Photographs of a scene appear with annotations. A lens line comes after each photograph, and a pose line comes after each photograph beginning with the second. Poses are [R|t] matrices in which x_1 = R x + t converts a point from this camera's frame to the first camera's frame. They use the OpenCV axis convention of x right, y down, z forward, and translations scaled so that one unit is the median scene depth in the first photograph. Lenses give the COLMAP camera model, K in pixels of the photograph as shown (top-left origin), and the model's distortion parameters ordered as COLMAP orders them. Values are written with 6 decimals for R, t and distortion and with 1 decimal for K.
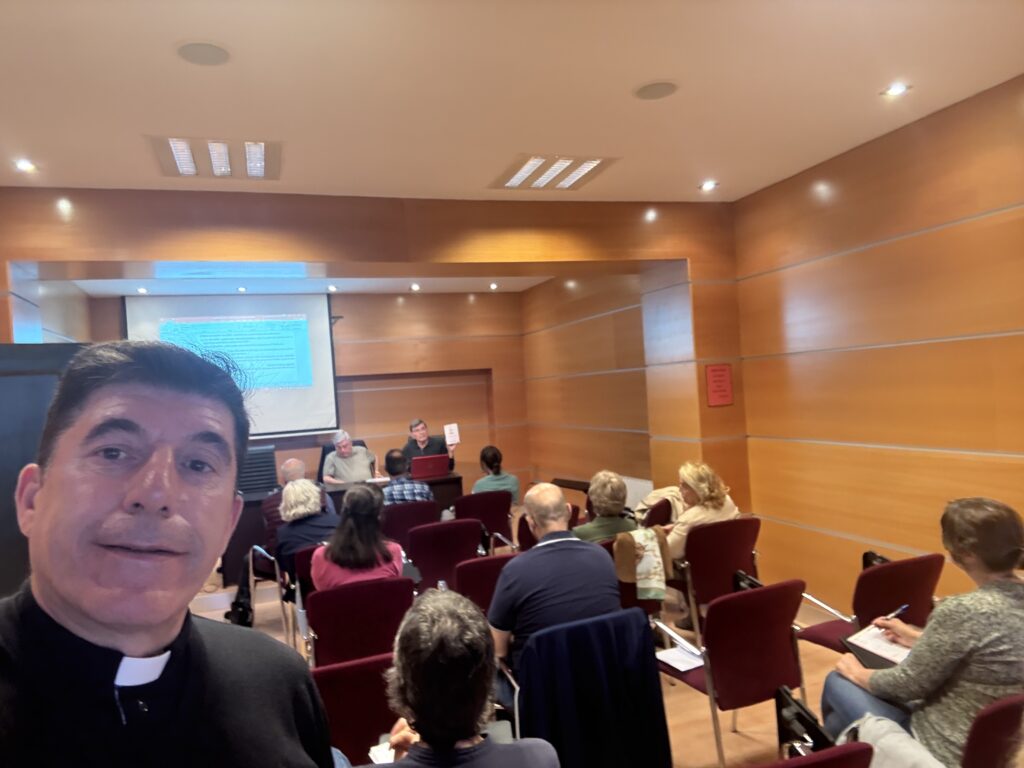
lens RADIAL K [[716.2, 0, 511.5], [0, 716.2, 395.2], [0, 0, 1]] dist [0.089877, -0.119855]
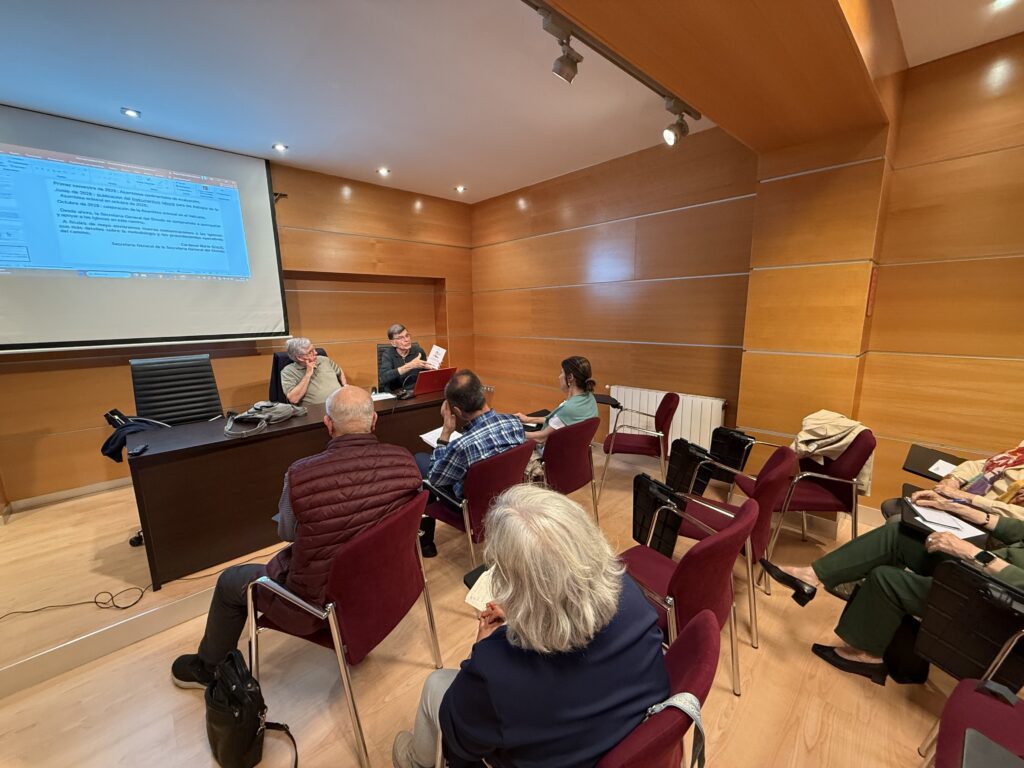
lens RADIAL K [[406.4, 0, 509.2], [0, 406.4, 384.7], [0, 0, 1]] dist [0.004250, -0.000378]
pose [[0.914762, -0.024284, 0.403262, -0.308211], [-0.038312, 0.988479, 0.146431, 0.039816], [-0.402172, -0.149400, 0.903293, 0.710883]]
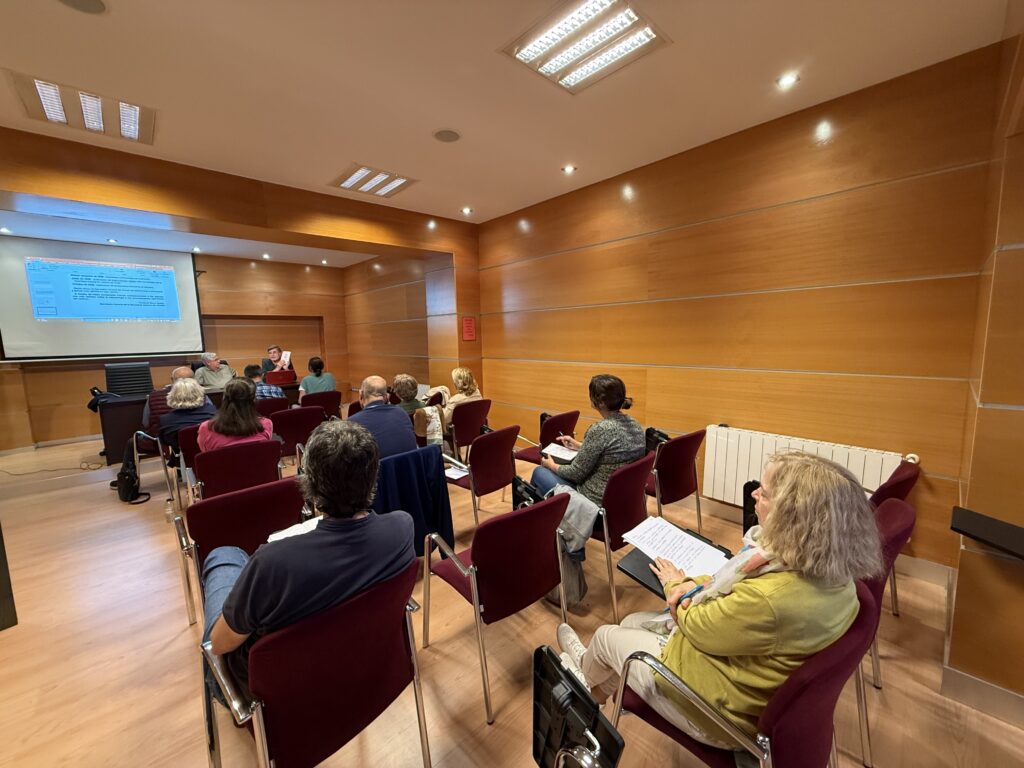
lens RADIAL K [[406.4, 0, 509.2], [0, 406.4, 384.7], [0, 0, 1]] dist [0.004250, -0.000378]
pose [[0.913374, -0.007368, 0.407056, -0.031504], [-0.031013, 0.995672, 0.087612, 0.033556], [-0.405939, -0.092646, 0.909192, 0.034740]]
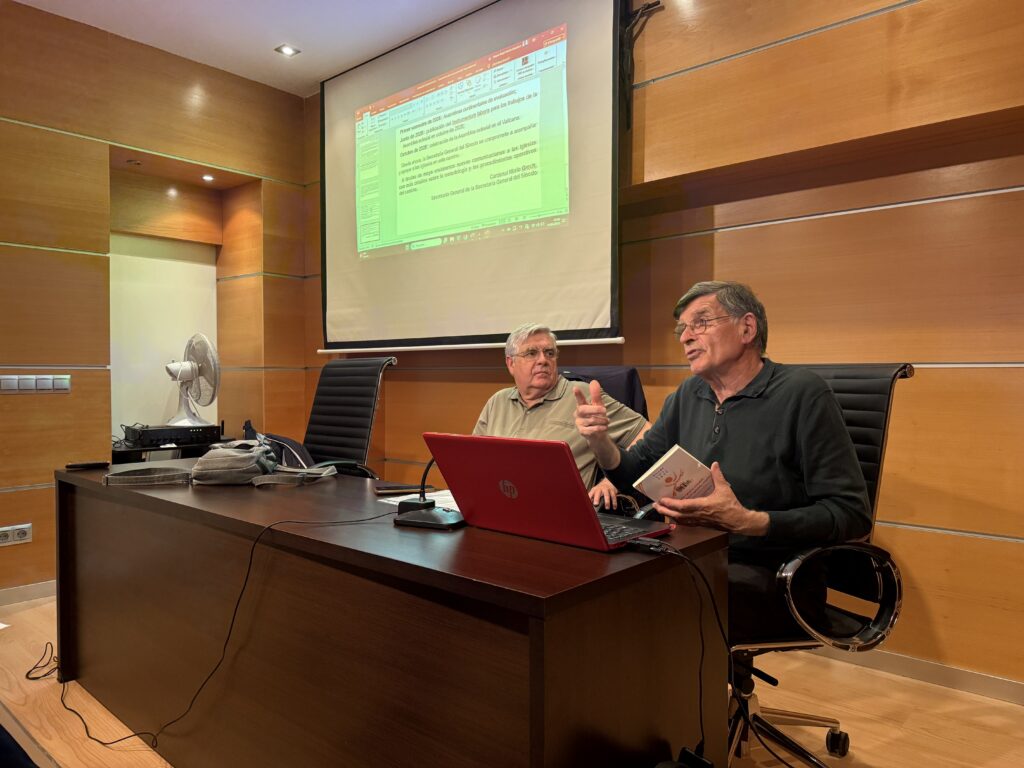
lens RADIAL K [[720.5, 0, 513.2], [0, 720.5, 386.7], [0, 0, 1]] dist [0.121631, -0.240965]
pose [[0.491564, 0.079423, -0.867212, 0.070628], [-0.034904, 0.996829, 0.071509, 0.075978], [0.870142, -0.004882, 0.492777, 1.212936]]
